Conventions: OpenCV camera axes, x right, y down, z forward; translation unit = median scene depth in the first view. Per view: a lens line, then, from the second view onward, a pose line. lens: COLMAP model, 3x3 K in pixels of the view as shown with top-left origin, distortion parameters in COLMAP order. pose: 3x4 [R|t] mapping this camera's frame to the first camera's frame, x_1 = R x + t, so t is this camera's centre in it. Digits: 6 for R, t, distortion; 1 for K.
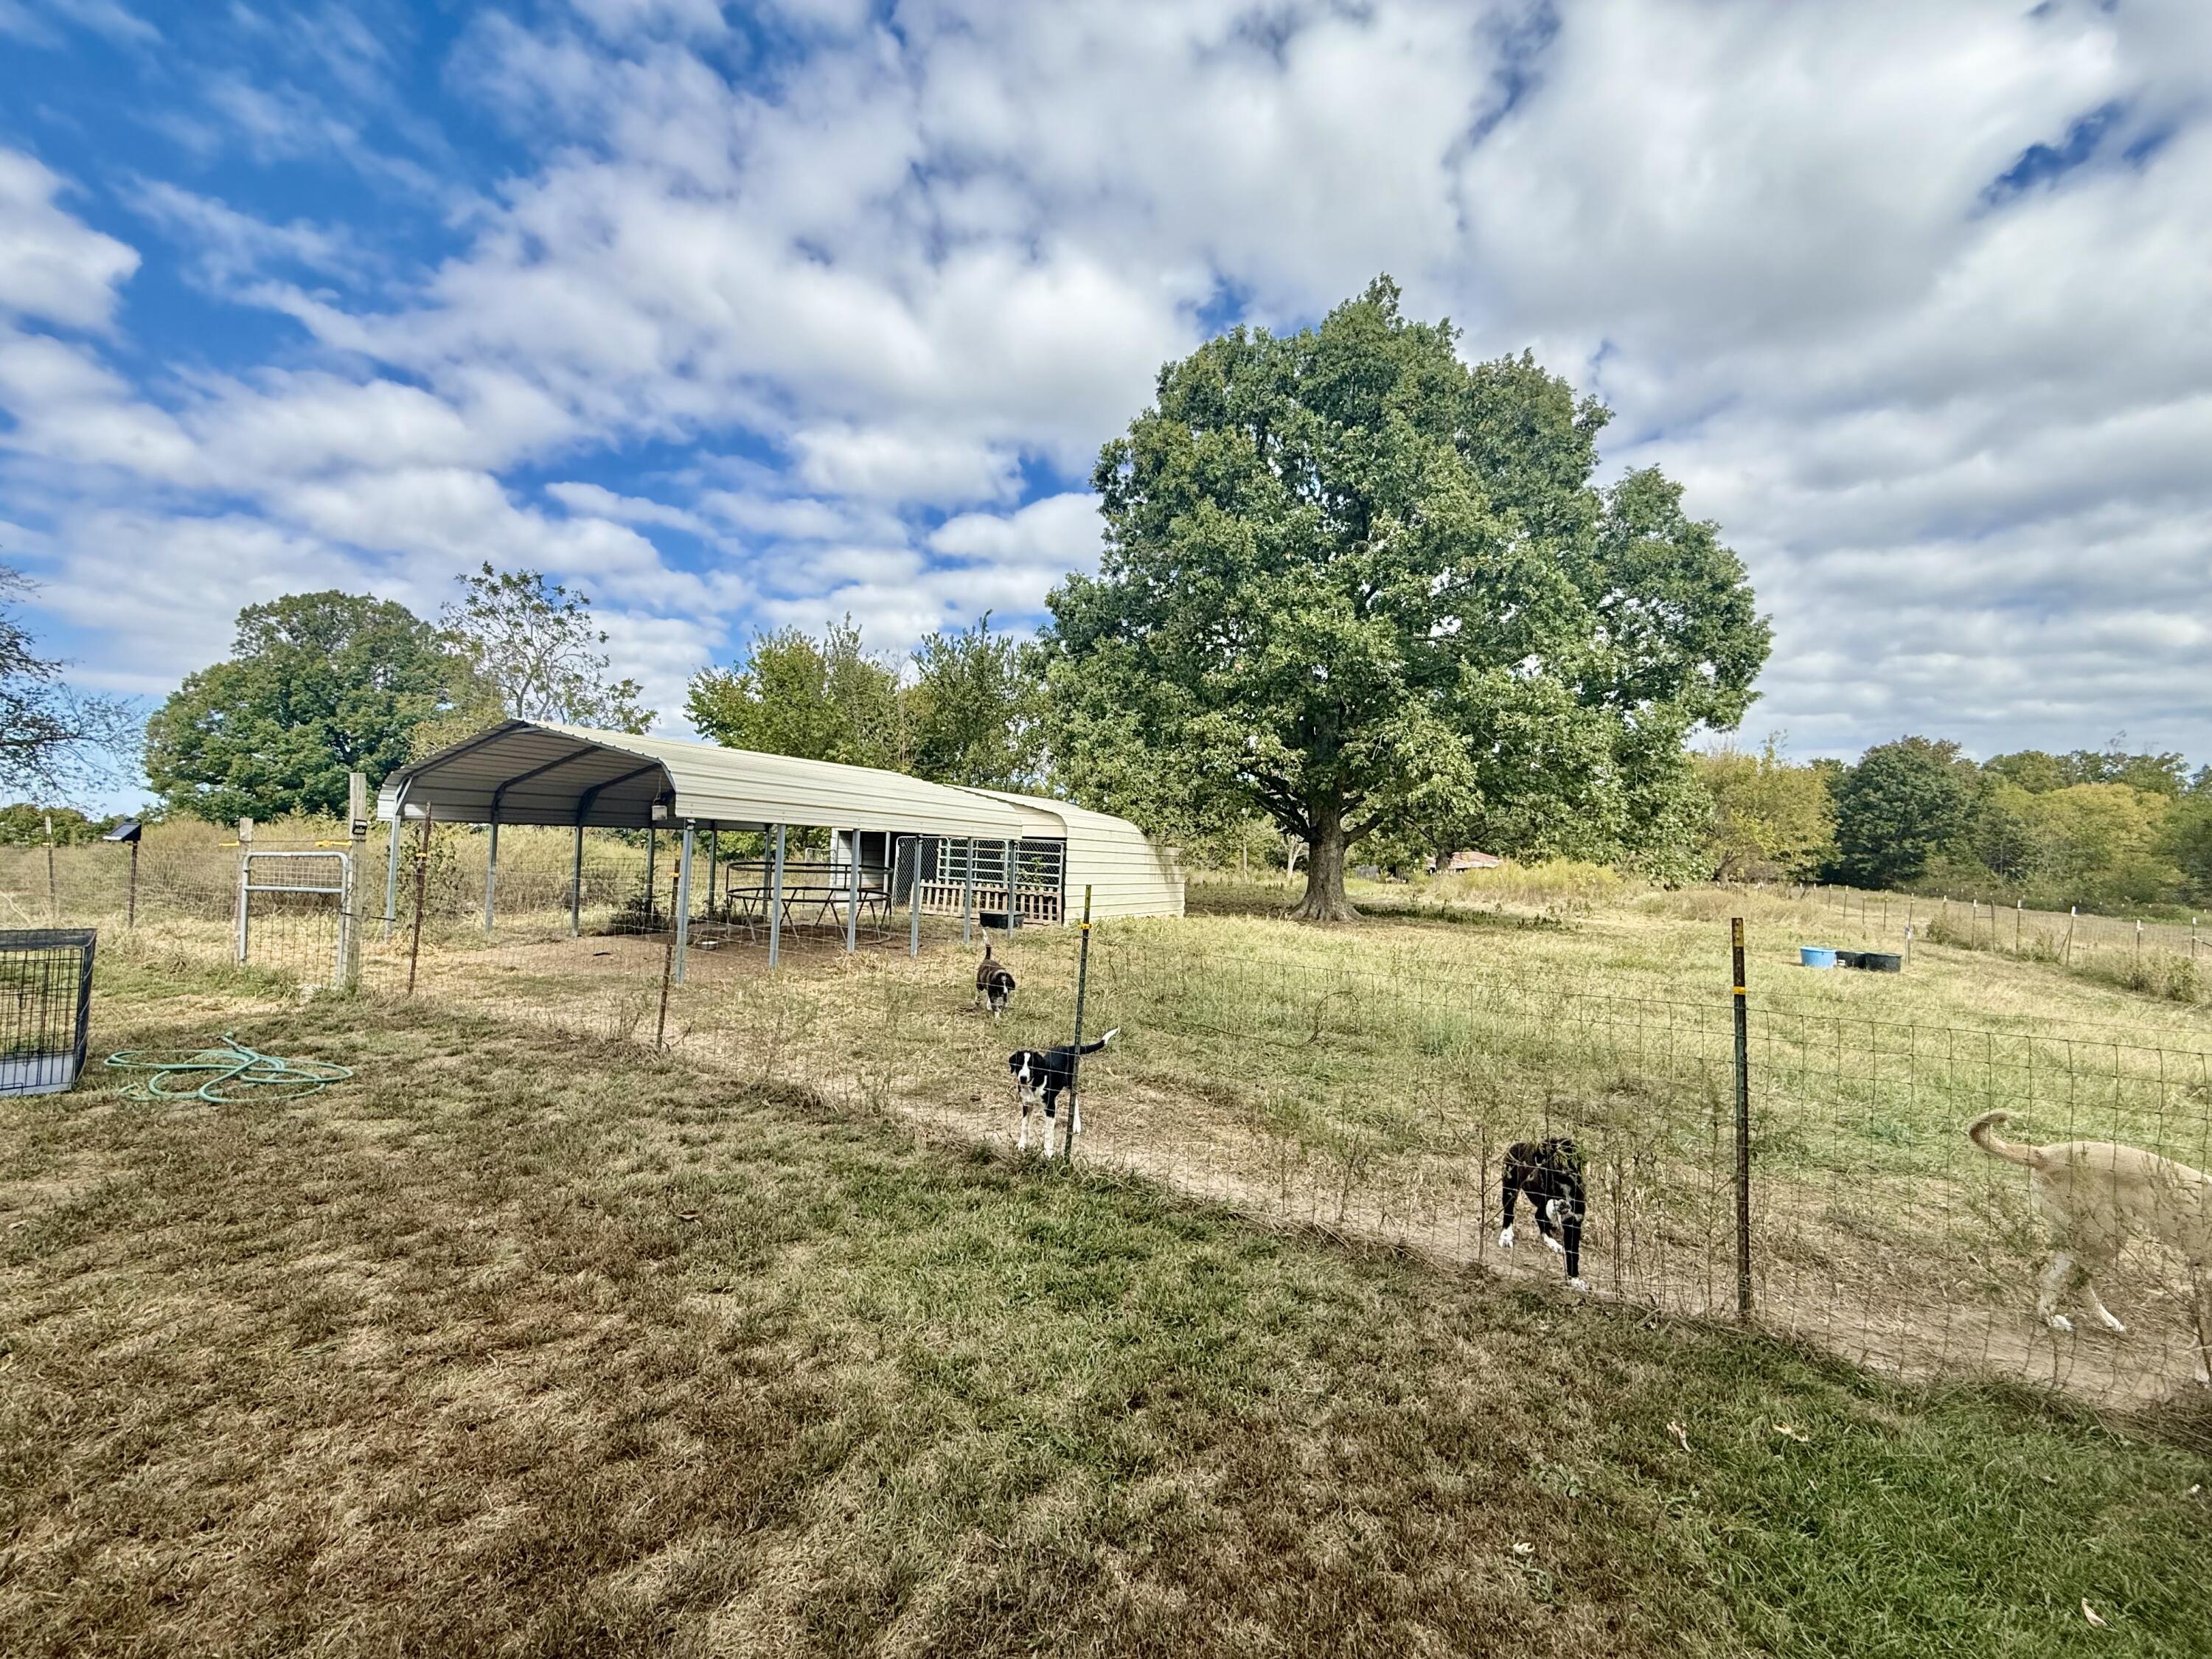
lens RADIAL K [[882.5, 0, 1105.5], [0, 882.5, 822.3], [0, 0, 1]] dist [0.003631, -0.001197]
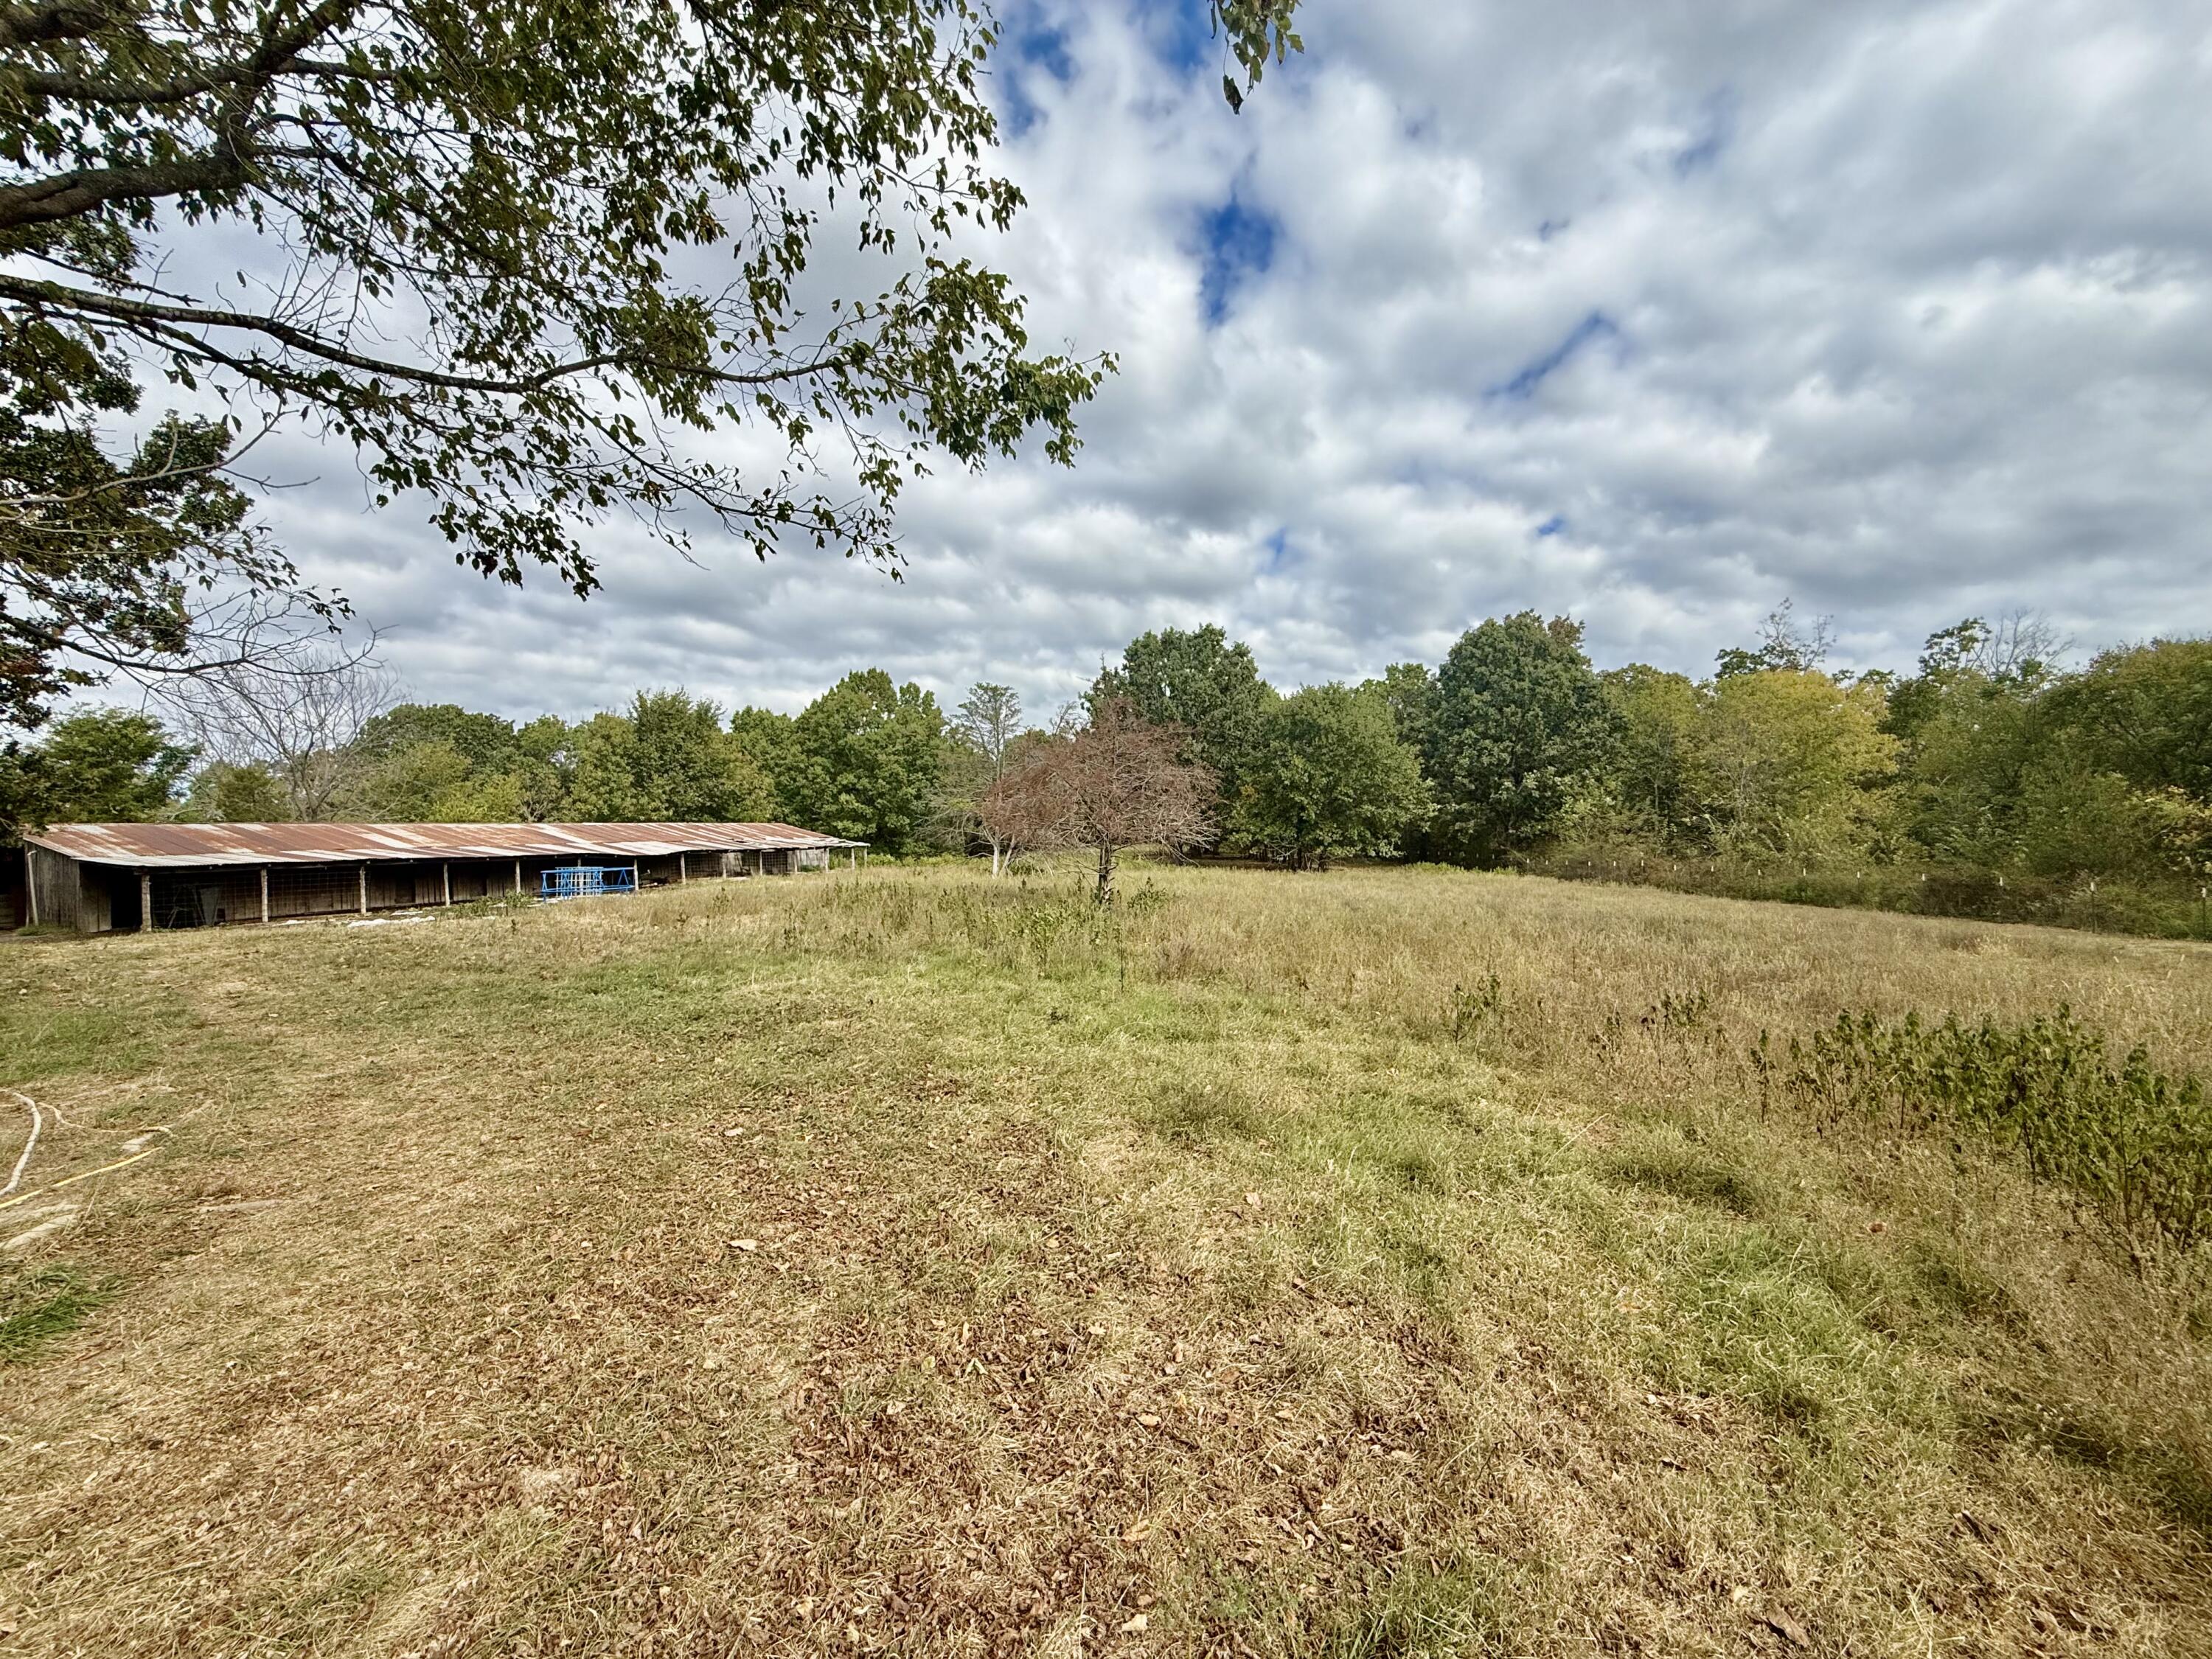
lens RADIAL K [[882.5, 0, 1095.1], [0, 882.5, 828.4], [0, 0, 1]] dist [0.003631, -0.001197]
pose [[0.944022, -0.032673, 0.328261, 0.471950], [0.030708, 0.999466, 0.011167, 0.038686], [-0.328450, -0.000462, 0.944521, 0.570313]]
